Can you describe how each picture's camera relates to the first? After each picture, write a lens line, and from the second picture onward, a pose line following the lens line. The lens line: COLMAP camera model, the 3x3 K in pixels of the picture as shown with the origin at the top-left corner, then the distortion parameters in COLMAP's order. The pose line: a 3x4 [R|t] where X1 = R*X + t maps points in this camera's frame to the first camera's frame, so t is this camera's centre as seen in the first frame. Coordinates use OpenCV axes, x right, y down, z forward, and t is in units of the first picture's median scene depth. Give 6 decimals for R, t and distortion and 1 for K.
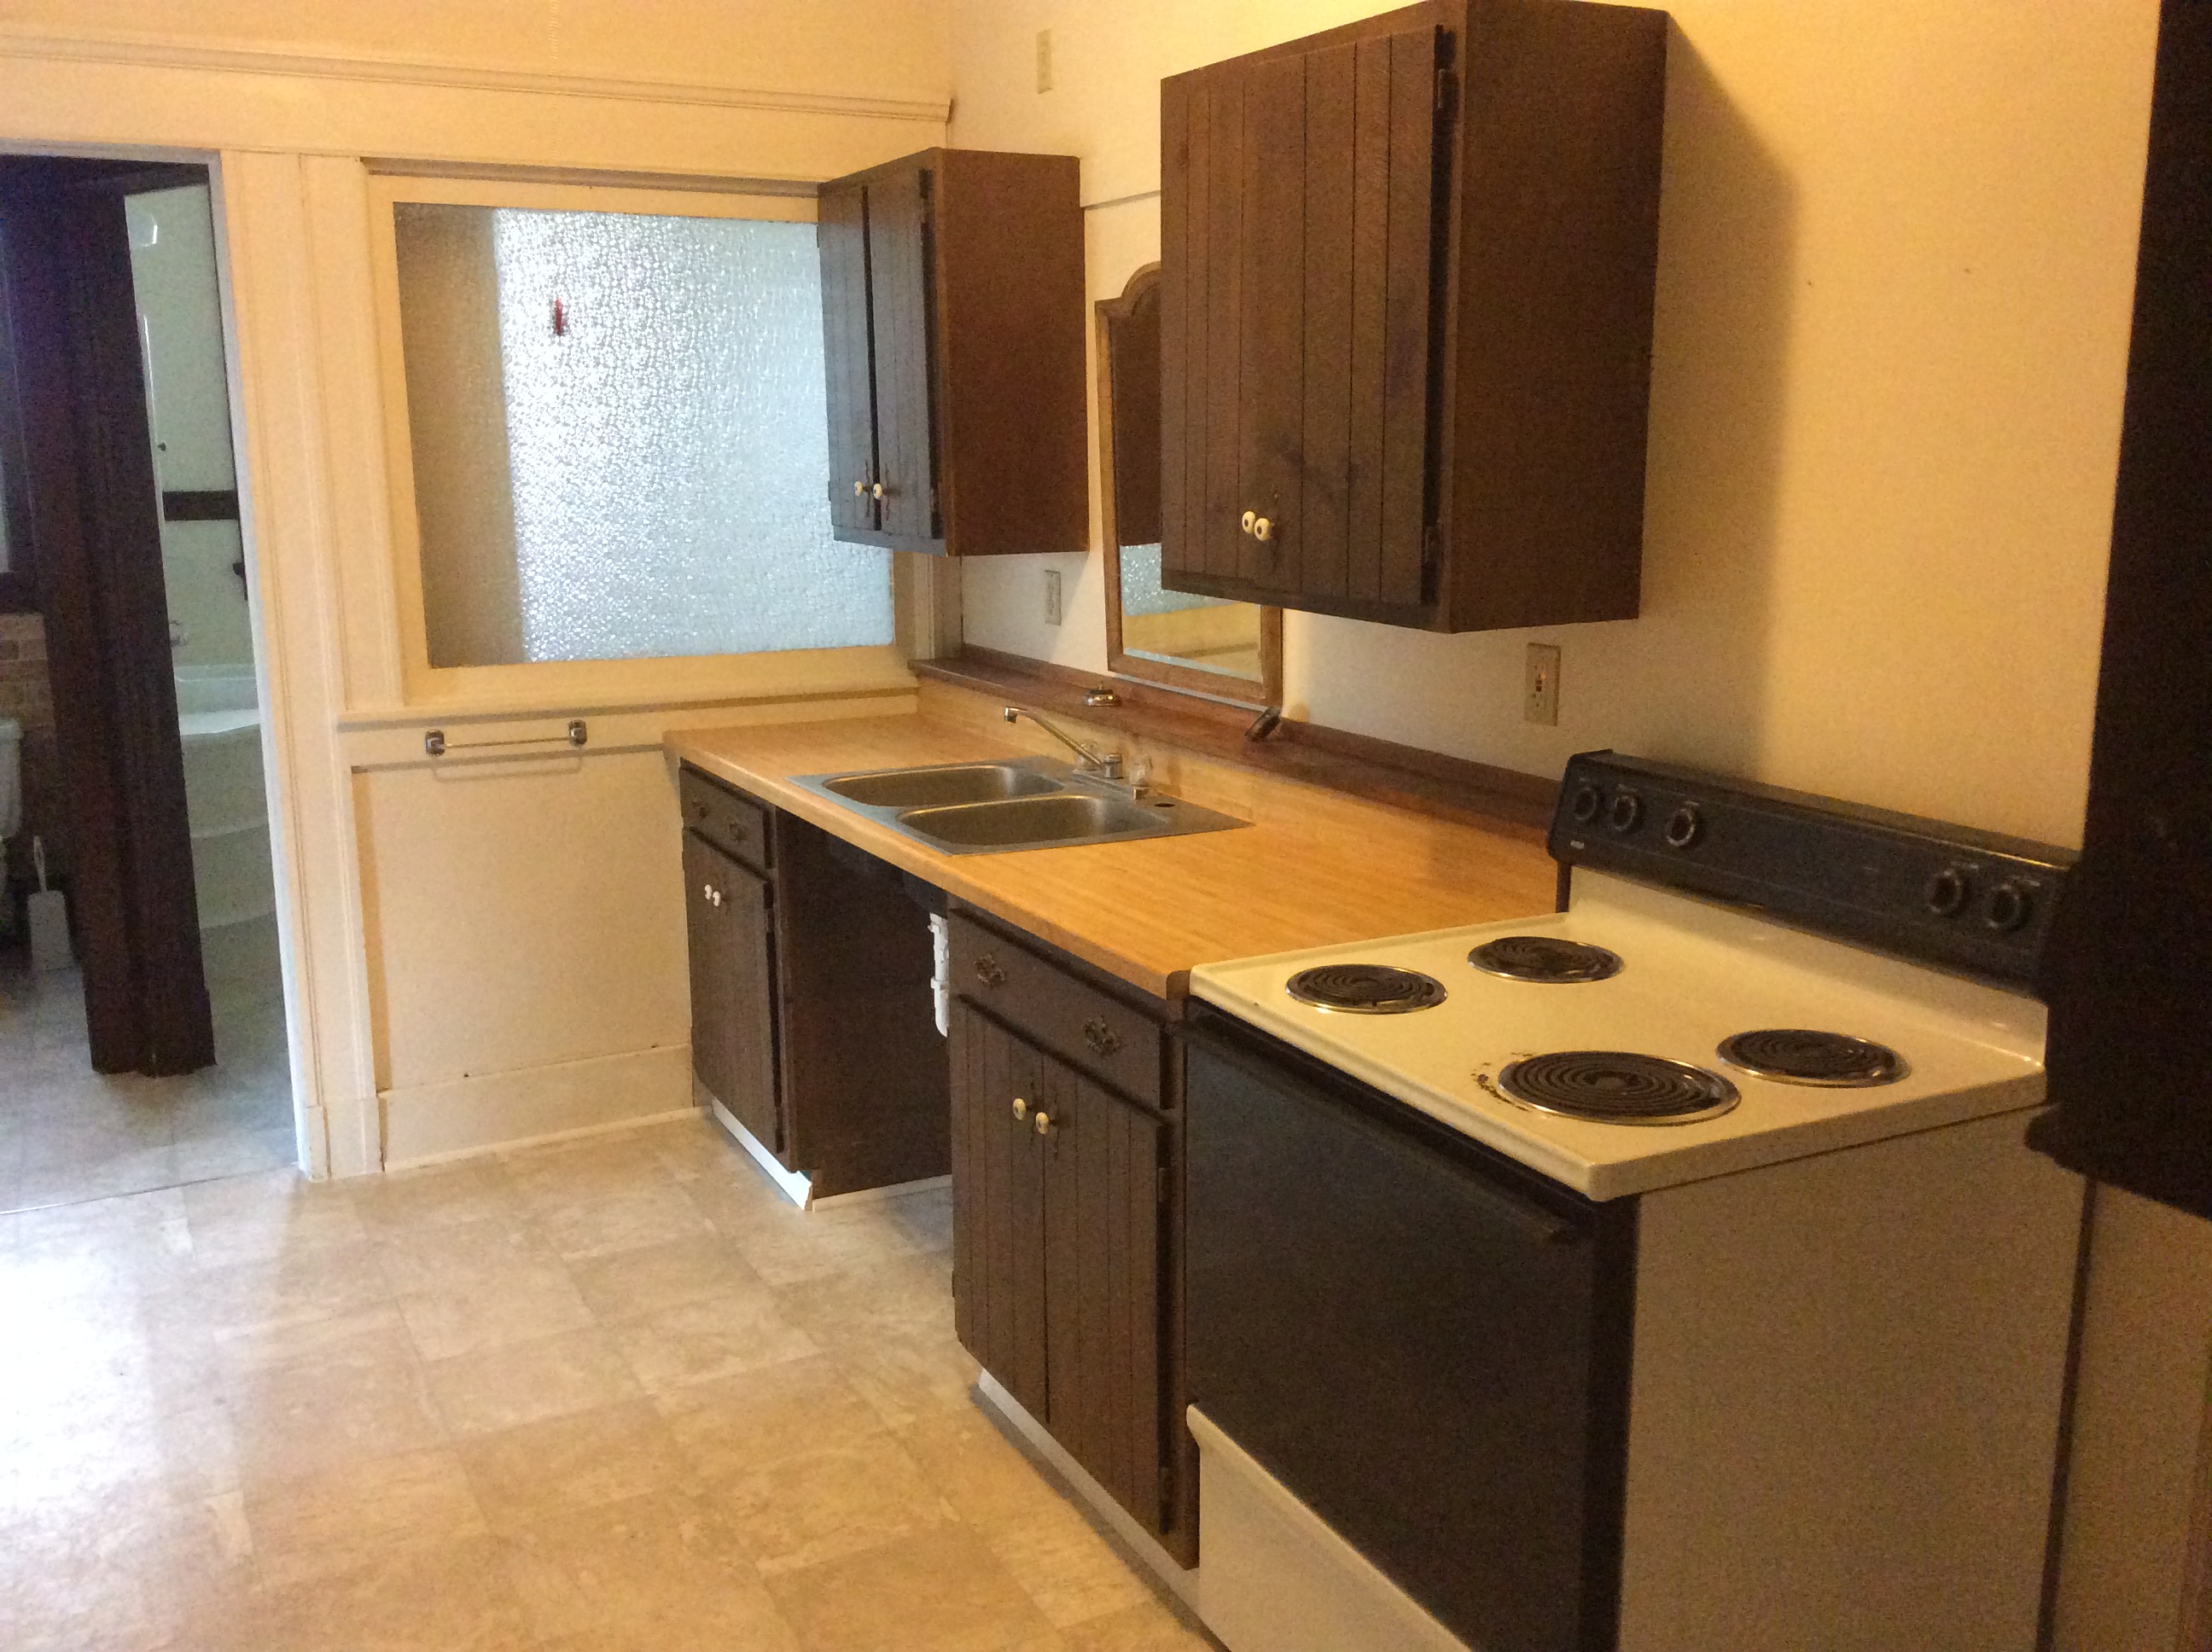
lens RADIAL K [[1990.7, 0, 1106.0], [0, 1990.7, 826.0], [0, 0, 1]] dist [0.005368, 0.009411]
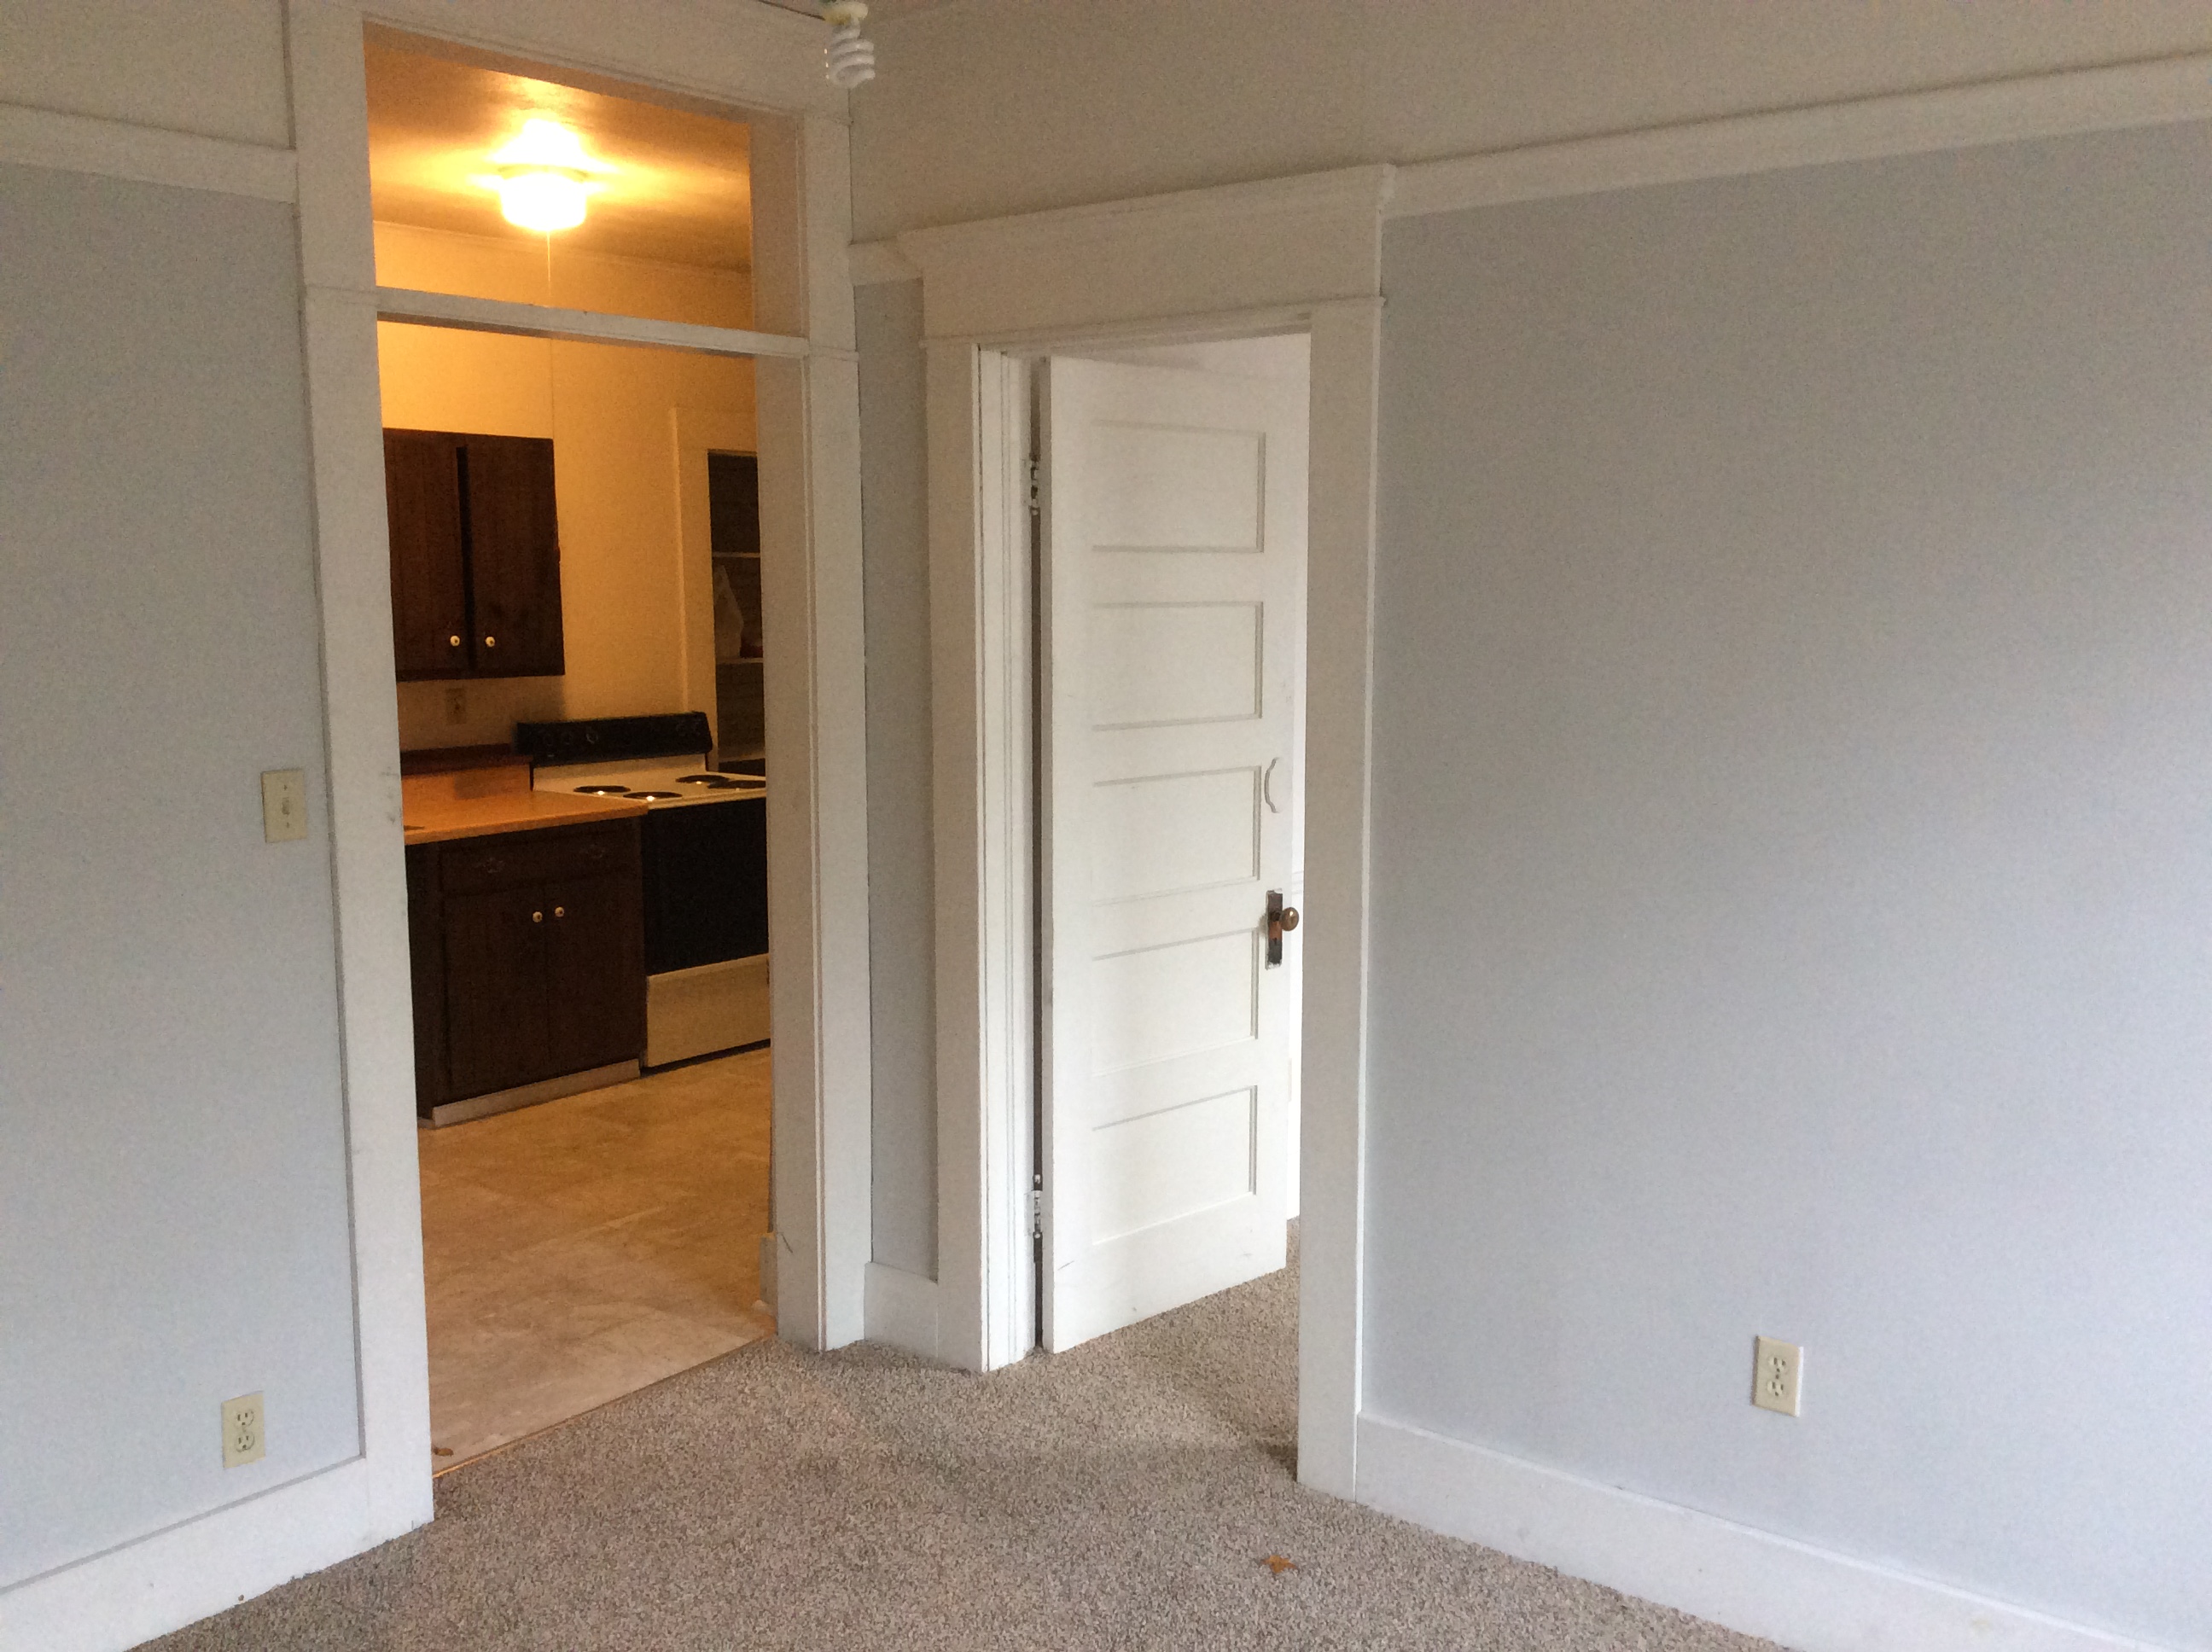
lens RADIAL K [[1990.7, 0, 1106.0], [0, 1990.7, 826.0], [0, 0, 1]] dist [0.005368, 0.009411]
pose [[-0.416587, -0.105874, 0.902910, -2.167973], [0.175440, 0.965162, 0.194119, -0.251766], [-0.892007, 0.239274, -0.383500, 1.229065]]
